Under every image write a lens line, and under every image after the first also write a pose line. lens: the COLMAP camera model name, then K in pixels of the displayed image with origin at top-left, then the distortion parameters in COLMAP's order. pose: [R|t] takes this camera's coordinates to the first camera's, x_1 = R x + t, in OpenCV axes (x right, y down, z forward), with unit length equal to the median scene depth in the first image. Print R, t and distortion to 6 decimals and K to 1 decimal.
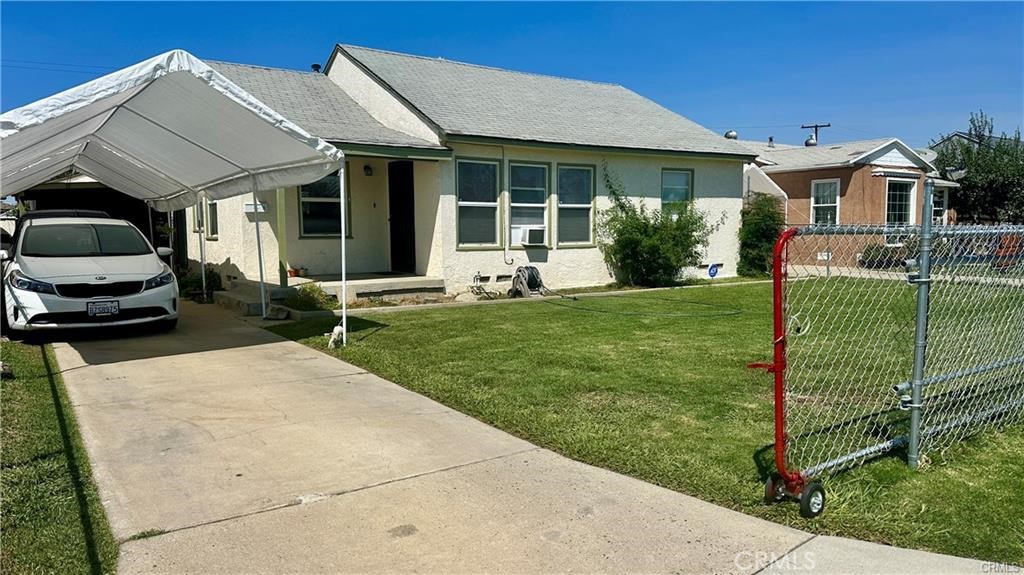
lens RADIAL K [[710.4, 0, 516.3], [0, 710.4, 290.7], [0, 0, 1]] dist [0.142189, -0.250942]
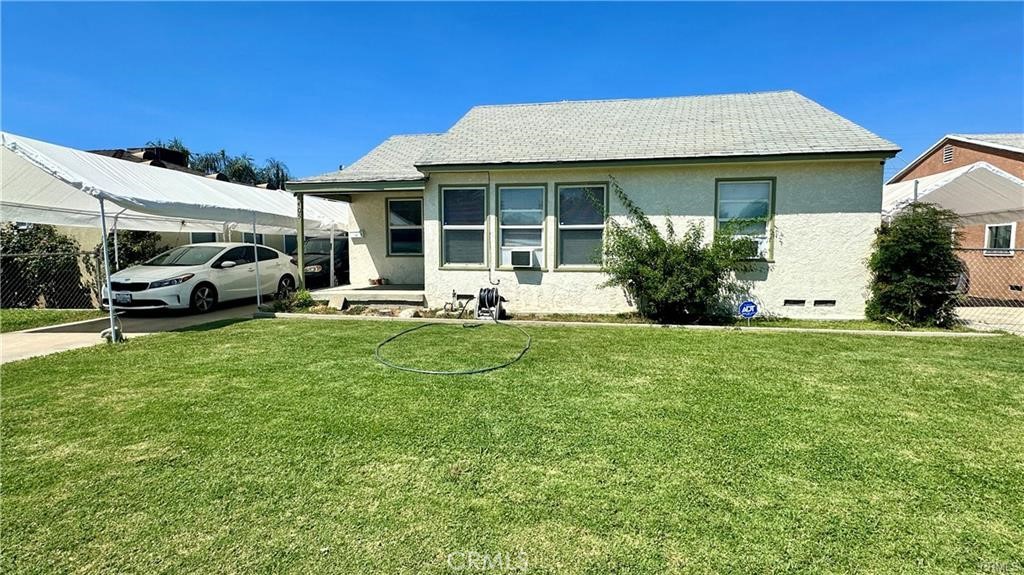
lens RADIAL K [[492.8, 0, 512.0], [0, 492.8, 287.5], [0, 0, 1]] dist [-0.004481, -0.000593]
pose [[0.715618, 0.062948, -0.695649, 0.487853], [-0.066113, 0.997564, 0.022256, -0.048811], [0.695356, 0.030064, 0.718037, 0.484469]]
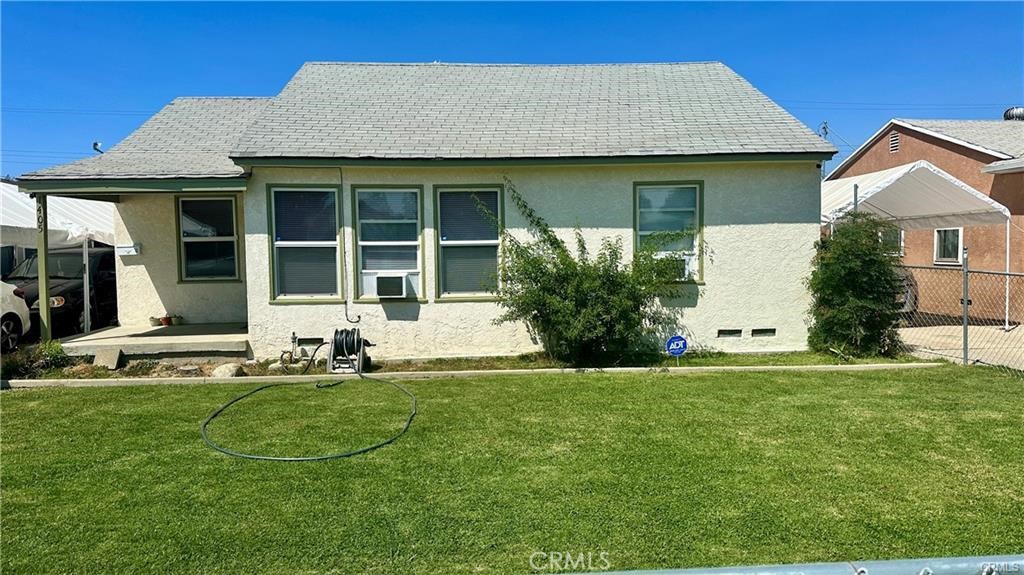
lens RADIAL K [[710.4, 0, 516.3], [0, 710.4, 290.7], [0, 0, 1]] dist [0.142189, -0.250942]
pose [[0.854836, 0.028827, -0.518097, 0.508268], [-0.038720, 0.999216, -0.008289, -0.068726], [0.517451, 0.027147, 0.855282, 0.425360]]
